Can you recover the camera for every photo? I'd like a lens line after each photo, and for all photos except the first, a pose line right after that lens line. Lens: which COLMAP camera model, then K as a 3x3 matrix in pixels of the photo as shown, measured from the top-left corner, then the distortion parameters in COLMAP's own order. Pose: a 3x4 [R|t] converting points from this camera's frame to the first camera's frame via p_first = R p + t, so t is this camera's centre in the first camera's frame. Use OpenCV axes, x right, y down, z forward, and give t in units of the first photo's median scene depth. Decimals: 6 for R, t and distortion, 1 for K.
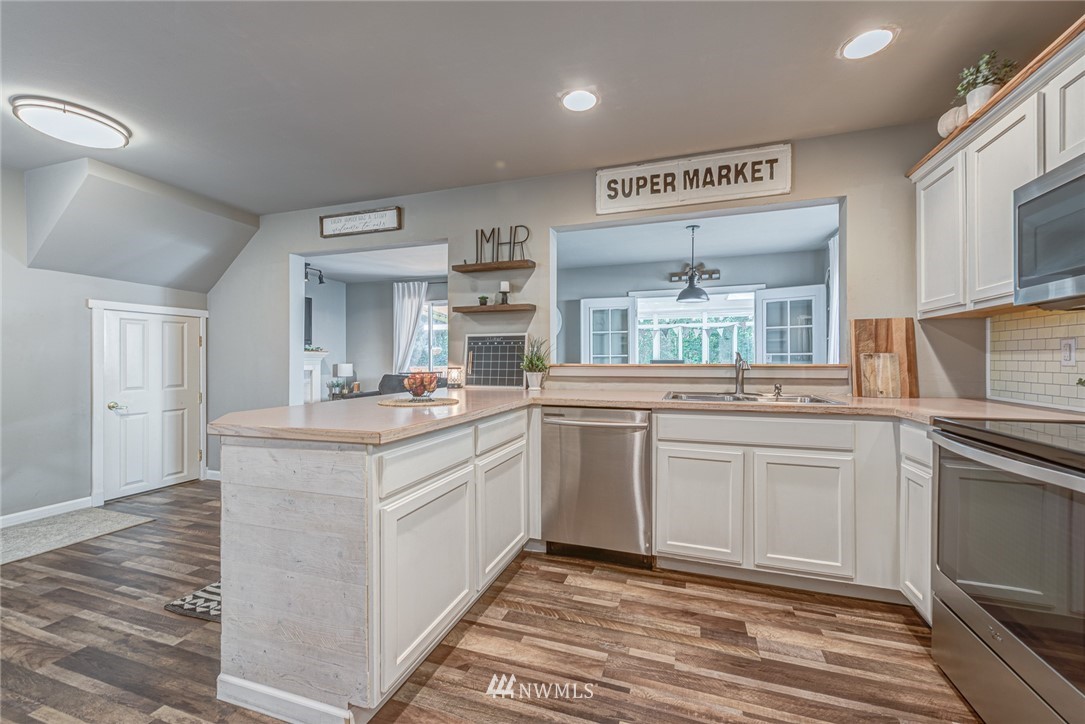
lens RADIAL K [[439.9, 0, 543.0], [0, 439.9, 361.6], [0, 0, 1]] dist [0.012109, -0.002181]
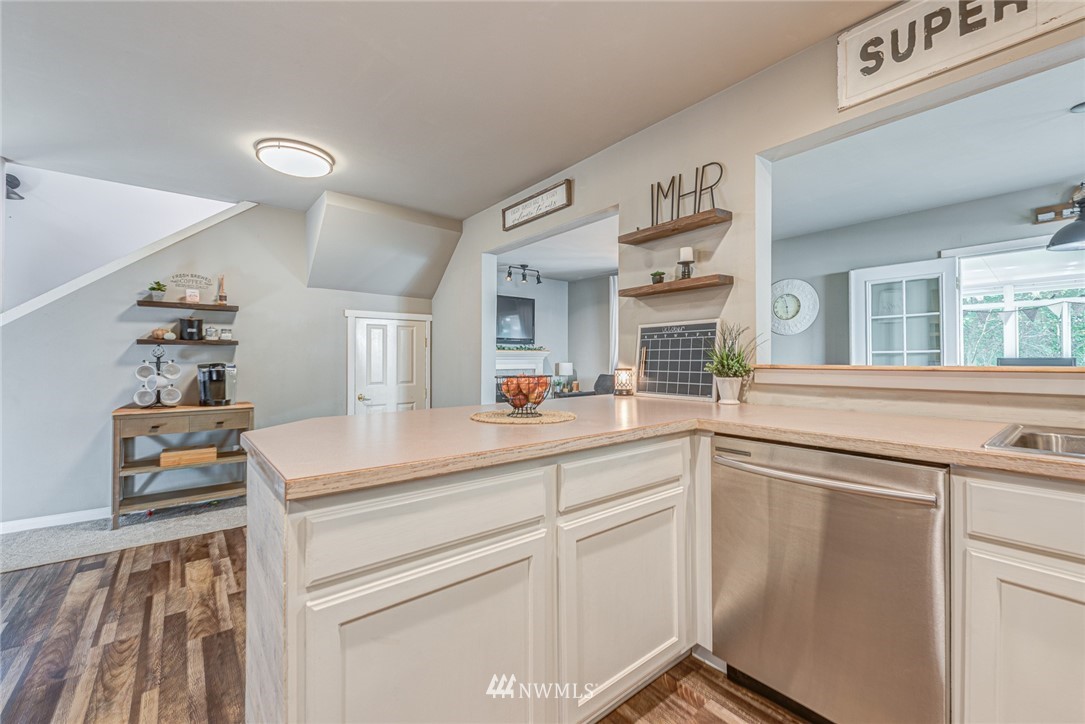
lens RADIAL K [[448.4, 0, 539.3], [0, 448.4, 356.6], [0, 0, 1]] dist [0.007728, -0.003446]
pose [[0.843860, -0.004530, -0.536544, 0.097759], [0.000077, 0.999965, -0.008321, -0.001041], [0.536563, 0.006980, 0.843831, 0.262696]]
